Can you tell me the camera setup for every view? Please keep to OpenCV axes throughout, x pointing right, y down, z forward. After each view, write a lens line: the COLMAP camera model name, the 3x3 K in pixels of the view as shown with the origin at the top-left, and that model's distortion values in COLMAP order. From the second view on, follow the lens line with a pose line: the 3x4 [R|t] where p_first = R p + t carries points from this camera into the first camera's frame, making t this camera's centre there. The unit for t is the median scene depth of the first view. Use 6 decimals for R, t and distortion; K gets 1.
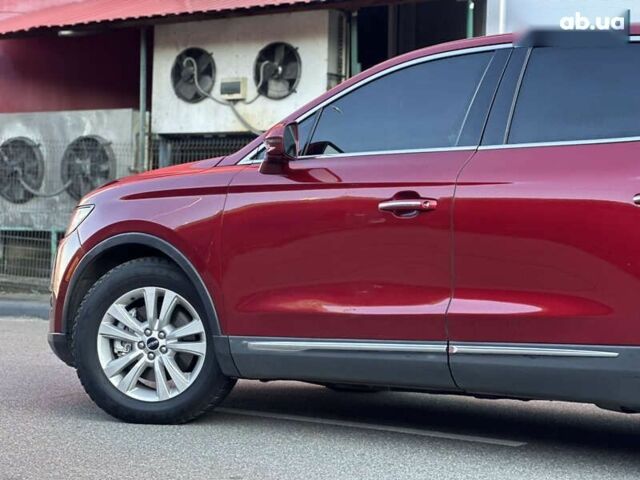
lens RADIAL K [[1413.6, 0, 320.0], [0, 1413.6, 240.0], [0, 0, 1]] dist [0.204062, 0.779249]
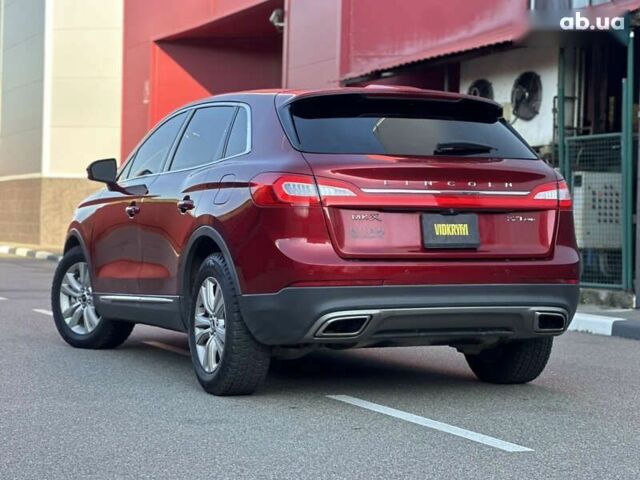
lens RADIAL K [[1438.3, 0, 320.0], [0, 1438.3, 240.0], [0, 0, 1]] dist [0.198028, 0.489545]
pose [[0.856772, 0.003940, -0.515680, 0.925770], [-0.006639, 0.999972, -0.003392, 0.011531], [0.515653, 0.006330, 0.856774, -0.246522]]
